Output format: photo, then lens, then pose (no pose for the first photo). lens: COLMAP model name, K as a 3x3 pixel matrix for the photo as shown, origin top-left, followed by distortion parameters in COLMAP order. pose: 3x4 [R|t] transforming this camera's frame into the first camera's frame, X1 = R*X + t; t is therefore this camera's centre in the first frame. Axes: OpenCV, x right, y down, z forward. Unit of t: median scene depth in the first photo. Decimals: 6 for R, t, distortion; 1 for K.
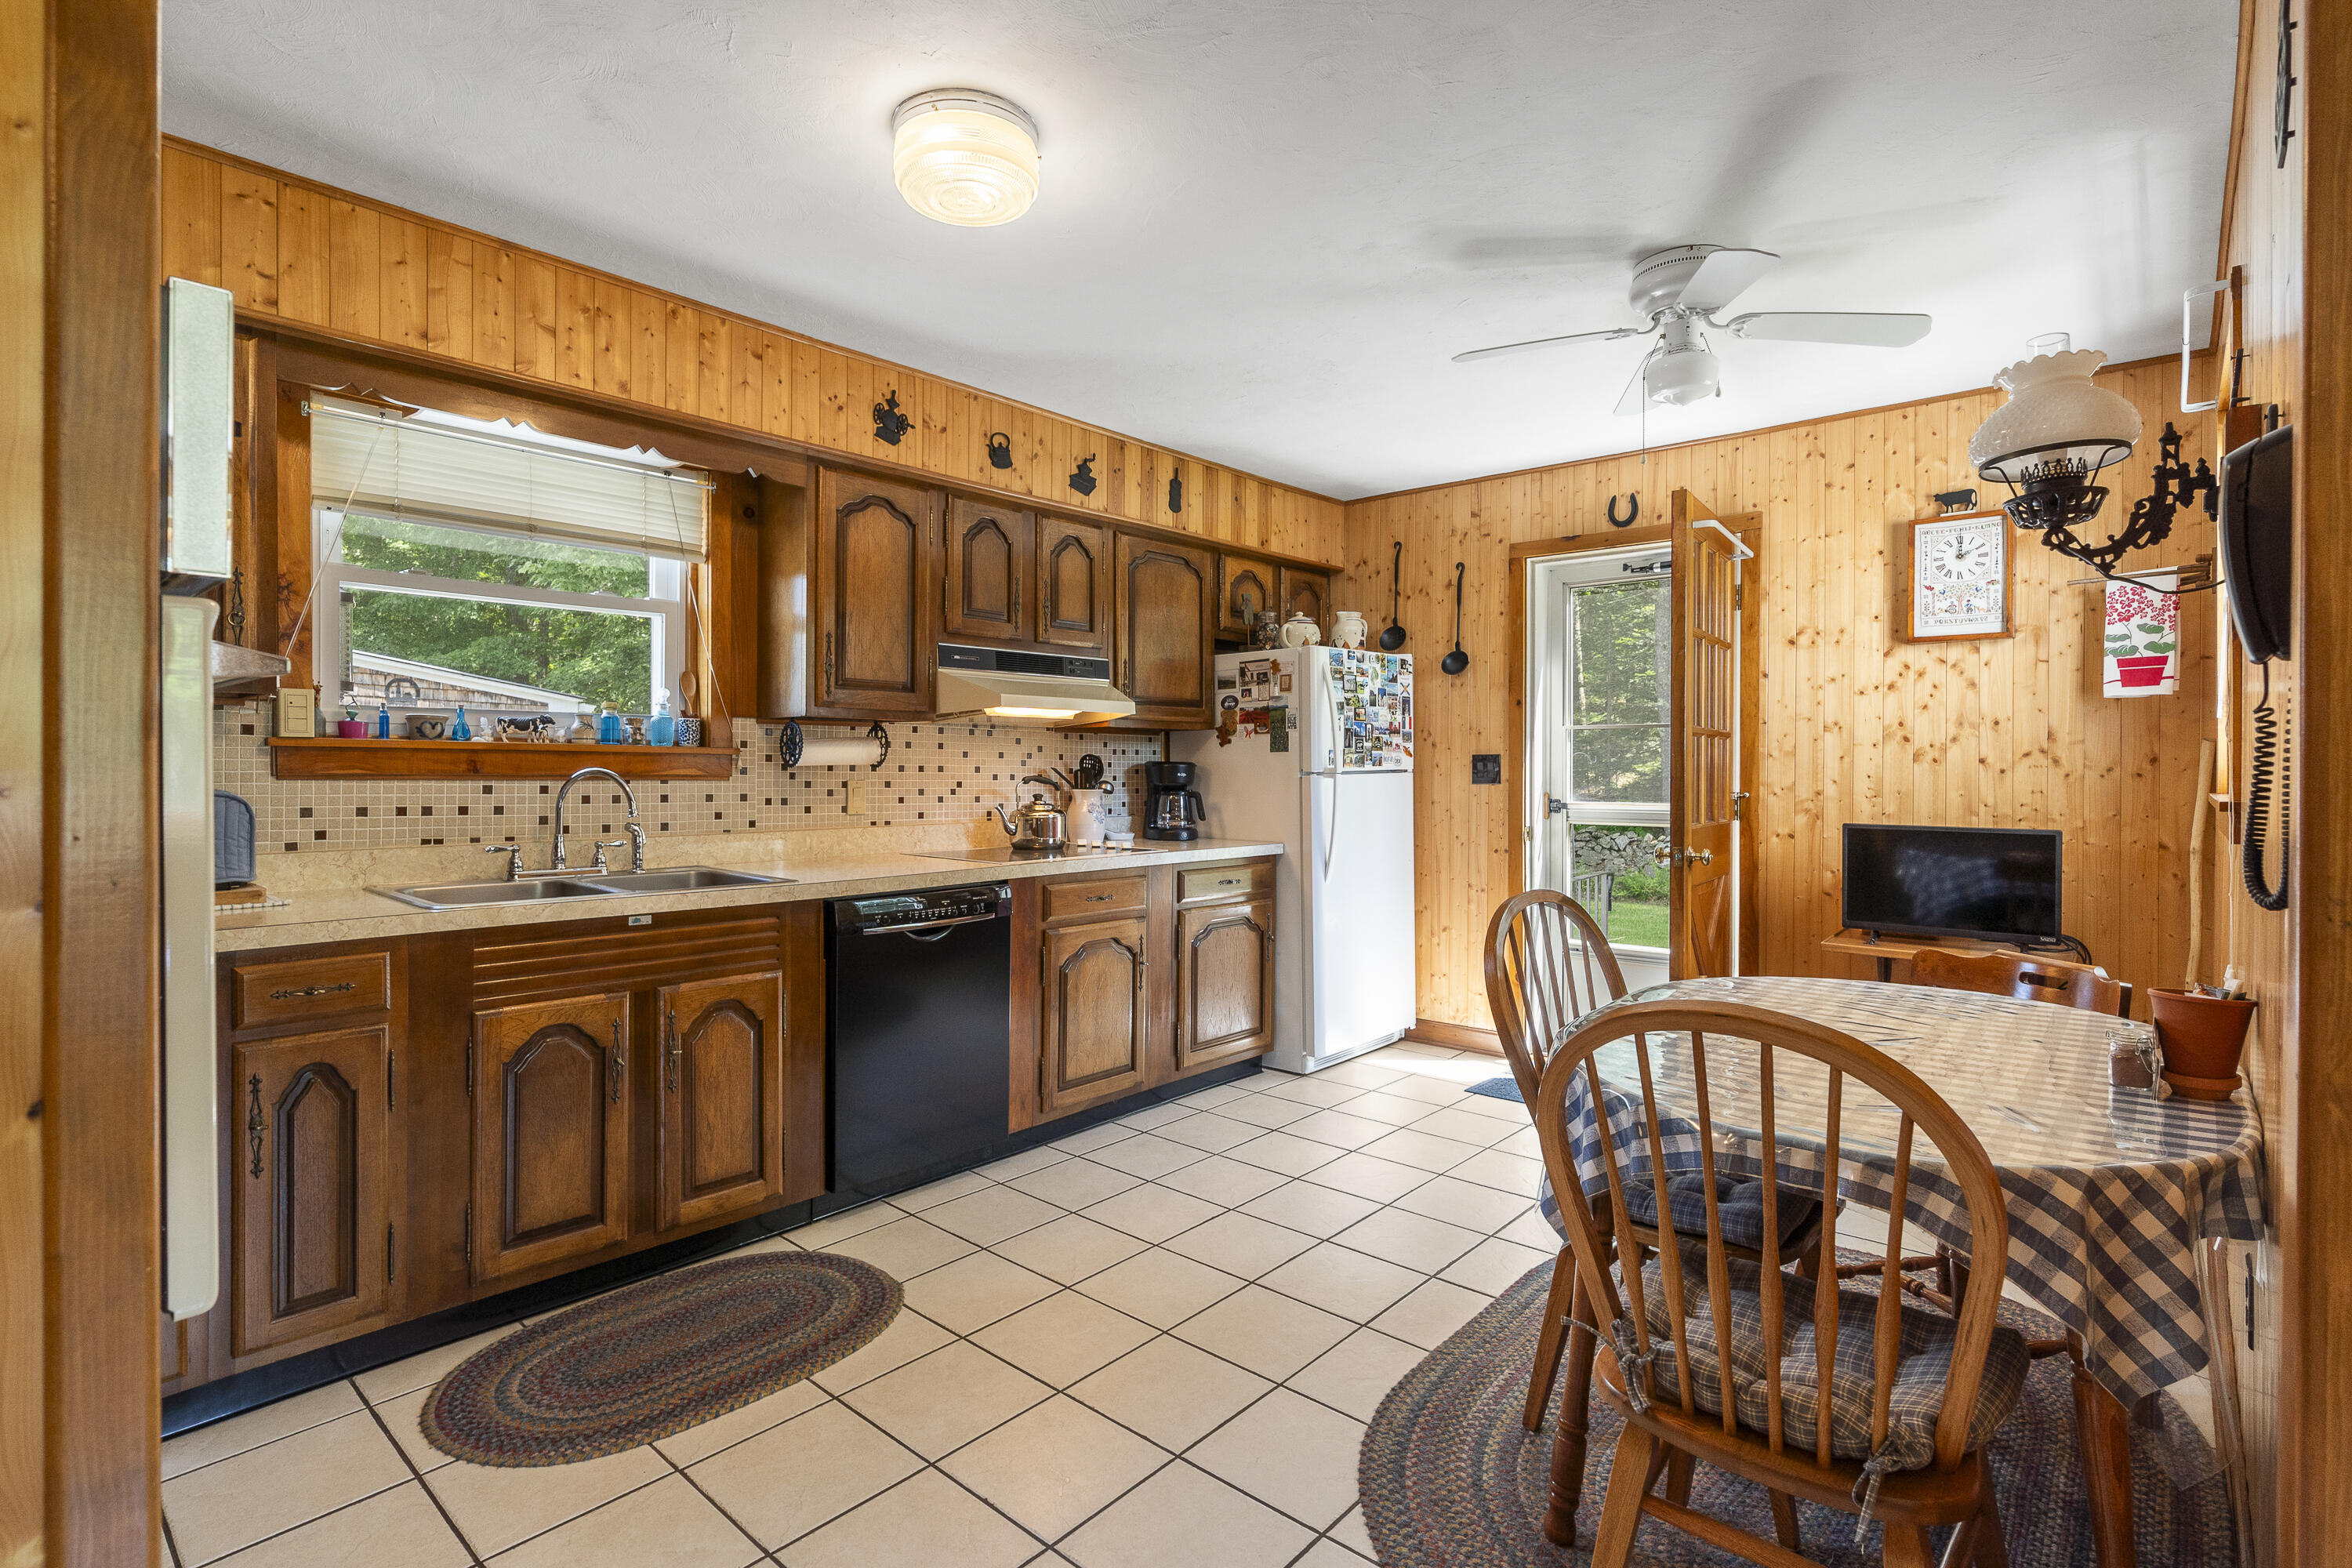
lens RADIAL K [[1121.9, 0, 1176.0], [0, 1121.9, 784.0], [0, 0, 1]] dist [-0.001163, -0.000147]
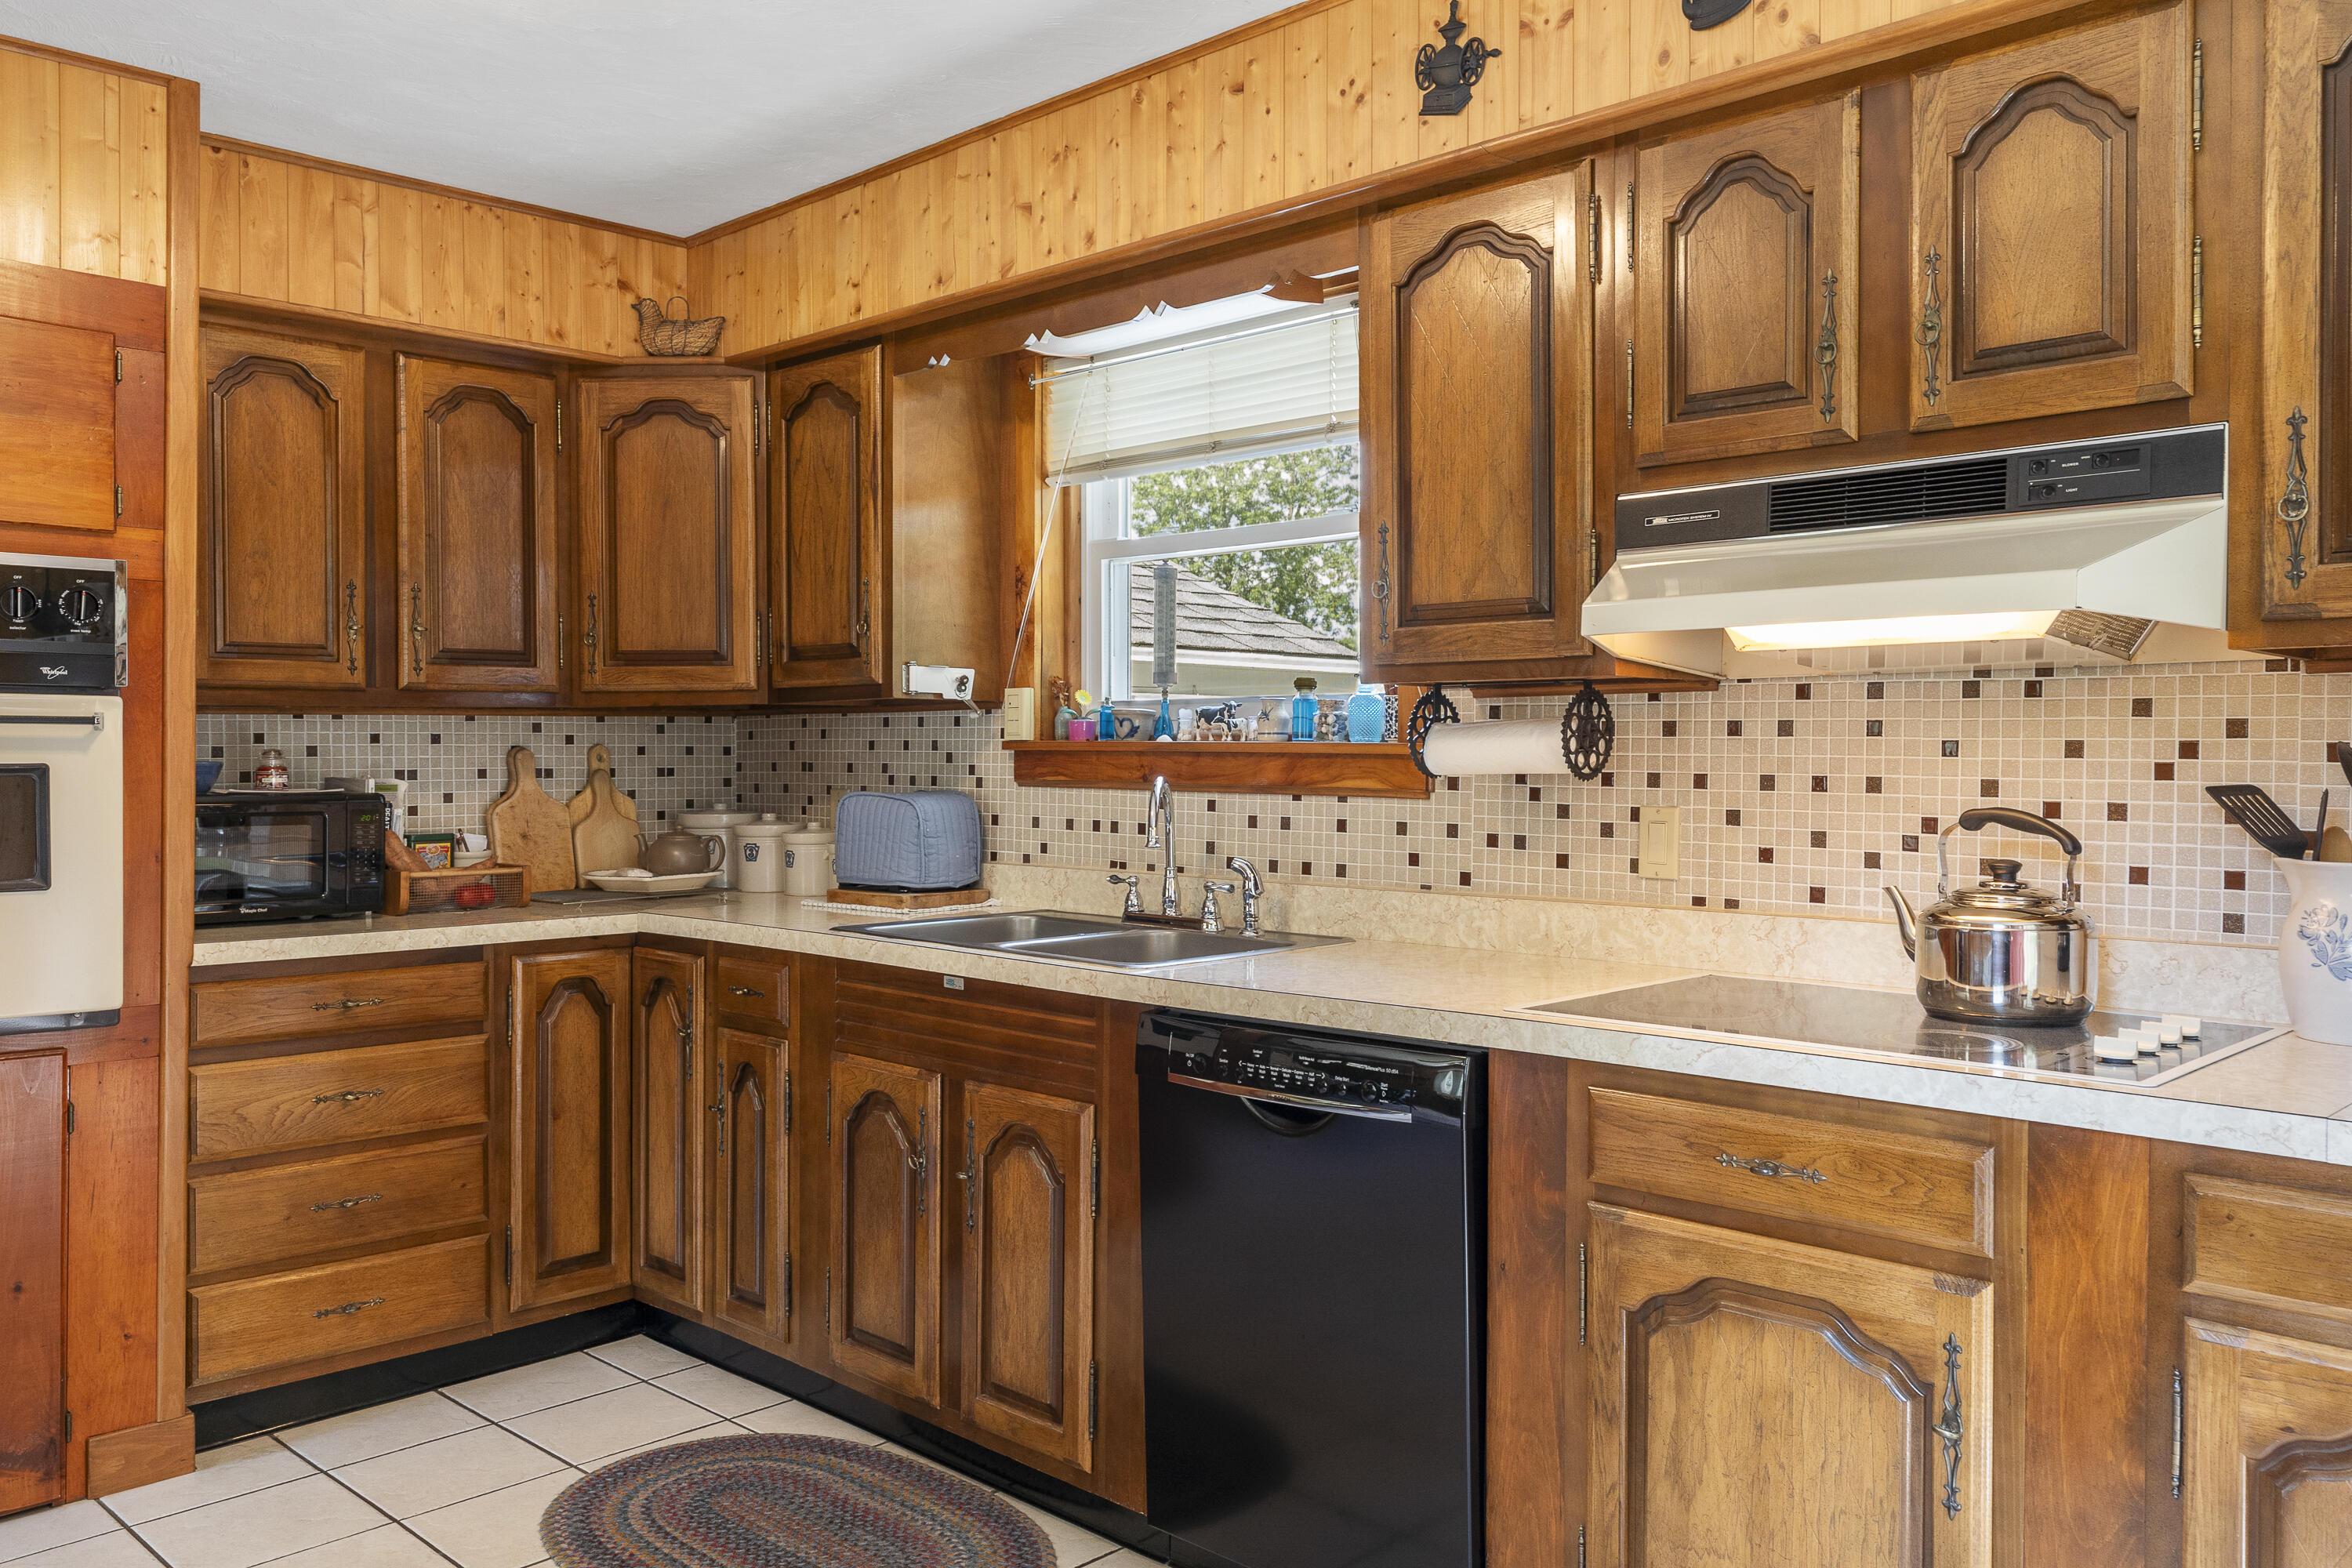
lens RADIAL K [[1781.9, 0, 1176.0], [0, 1781.9, 784.0], [0, 0, 1]] dist [-0.000036, 0.010140]
pose [[-0.042082, 0.012003, -0.999042, 0.522650], [-0.017889, 0.999758, 0.012765, -0.020598], [0.998954, 0.018409, -0.041857, 0.911892]]
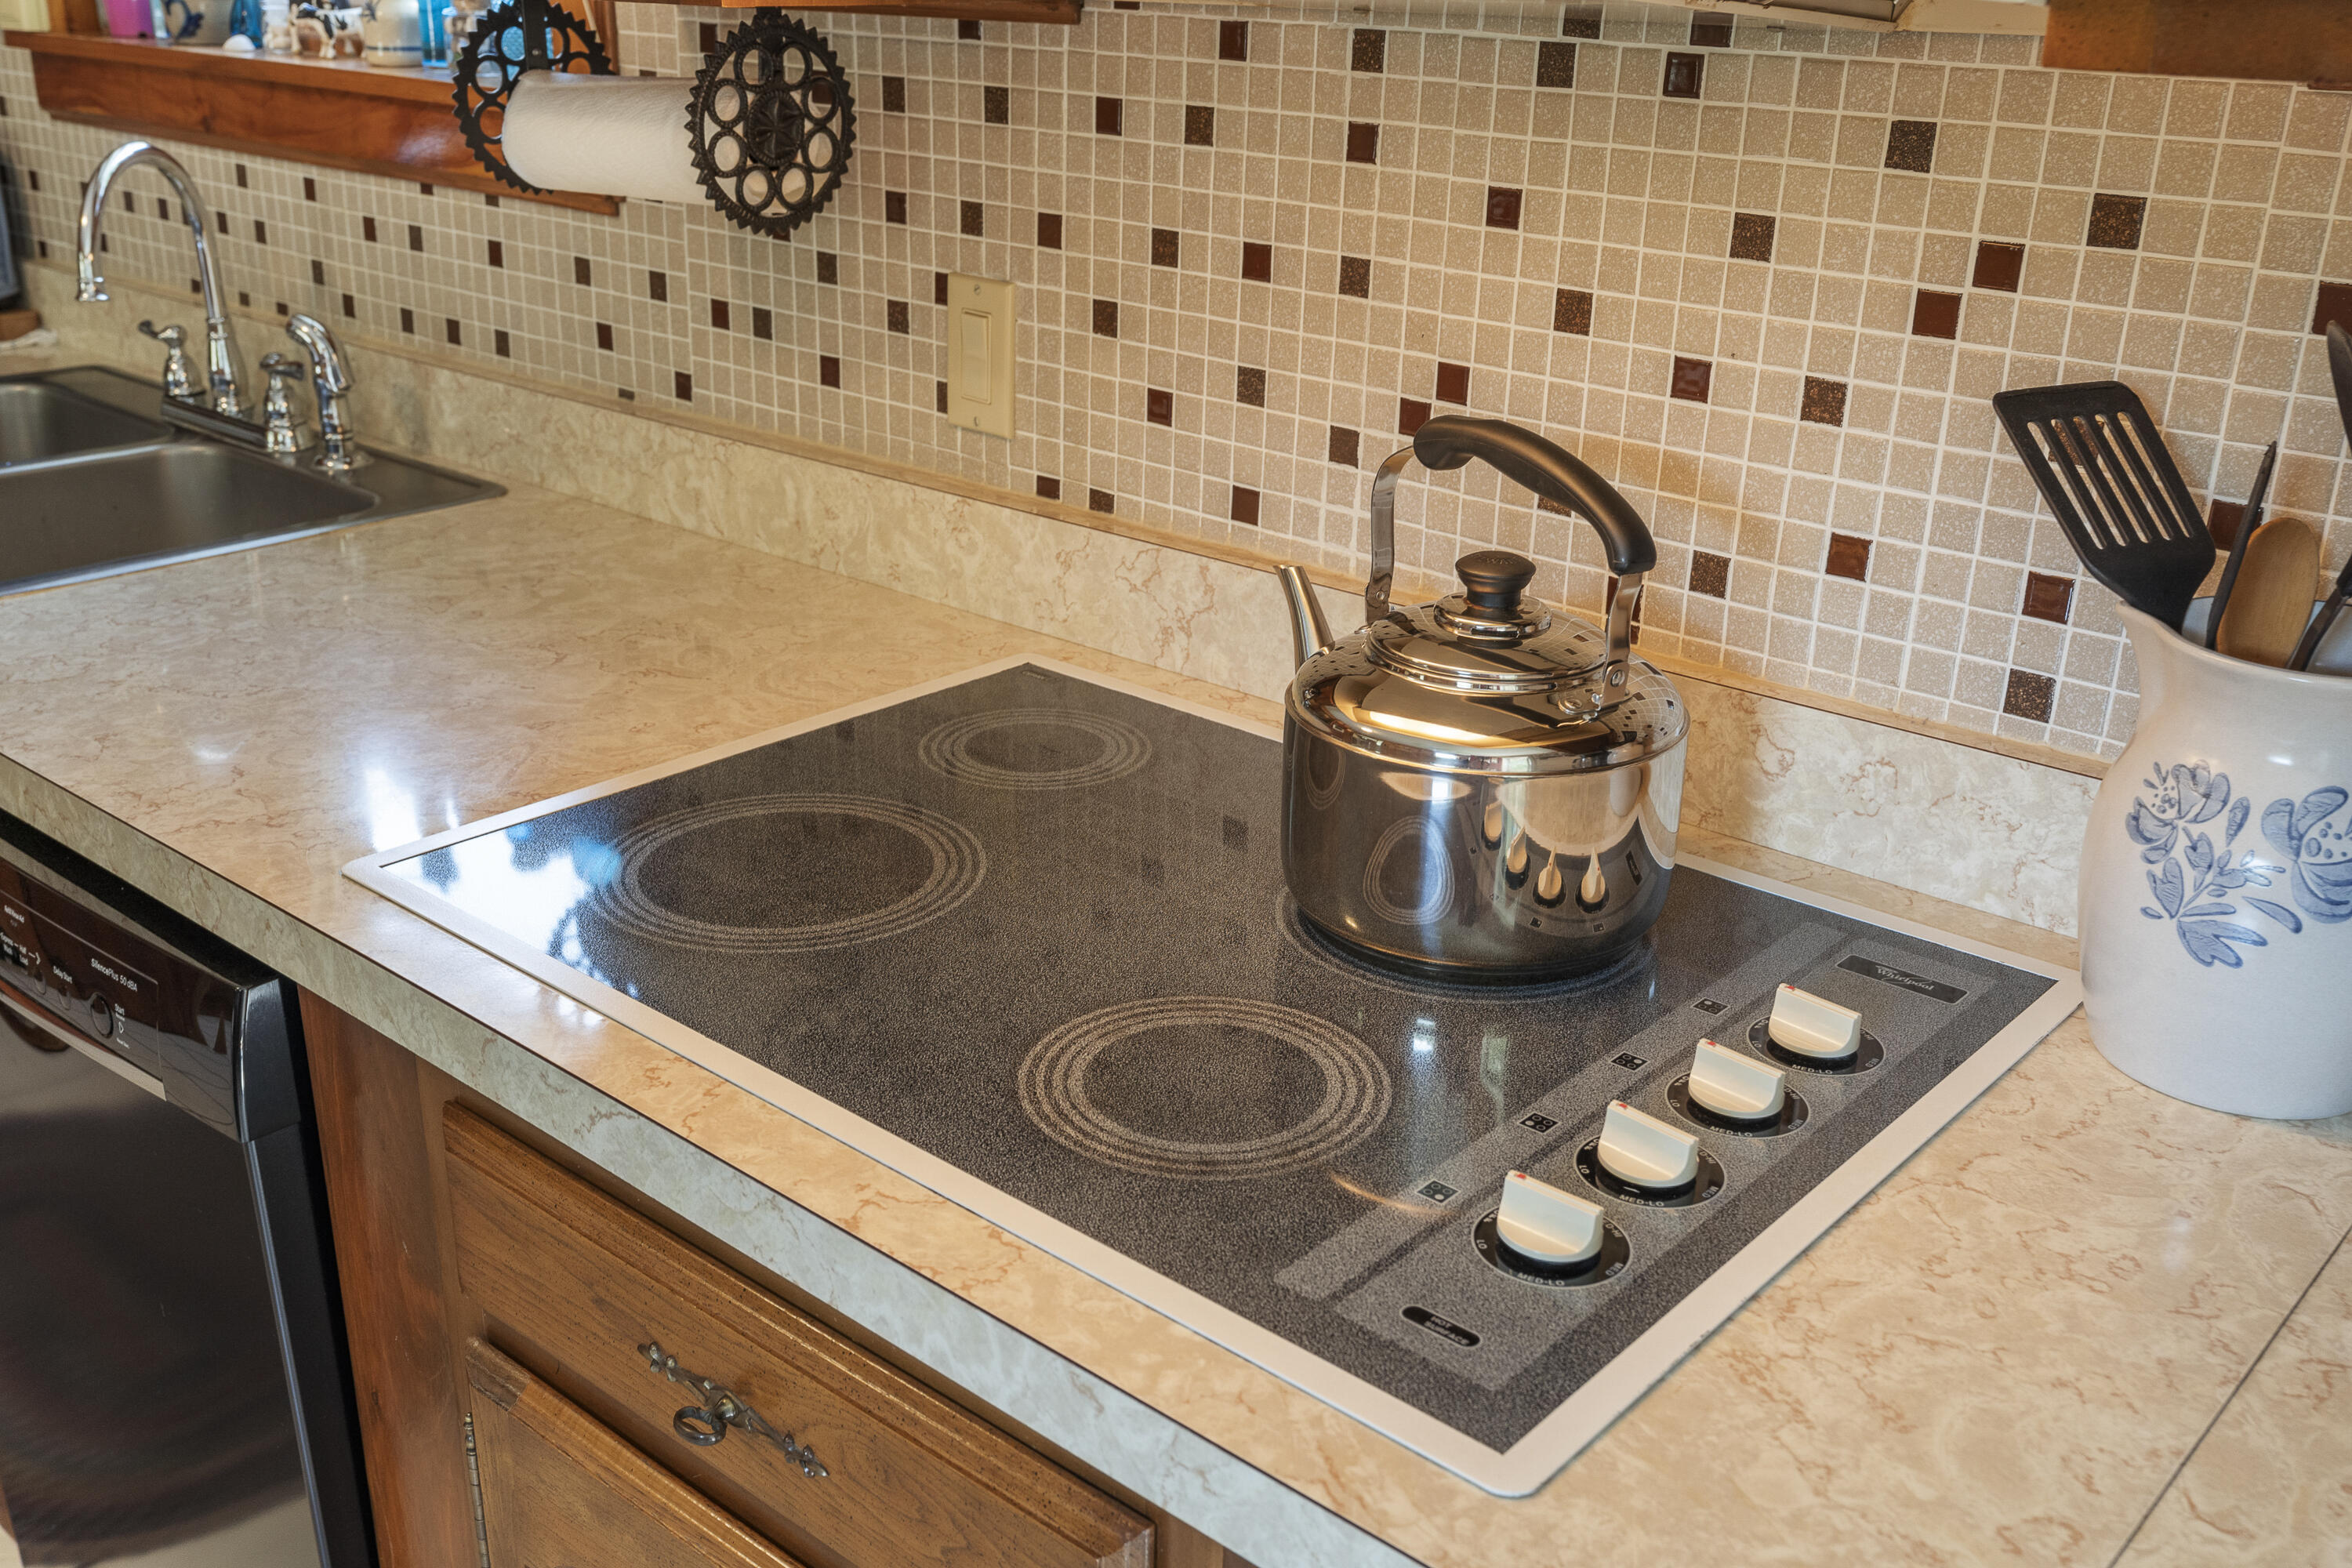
lens RADIAL K [[2147.0, 0, 1176.0], [0, 2147.0, 784.0], [0, 0, 1]] dist [0.011327, -0.003959]
pose [[0.014418, 0.362481, -0.931880, 0.162473], [-0.036387, 0.931549, 0.361790, -0.071744], [0.999234, 0.028692, 0.026620, 1.135050]]
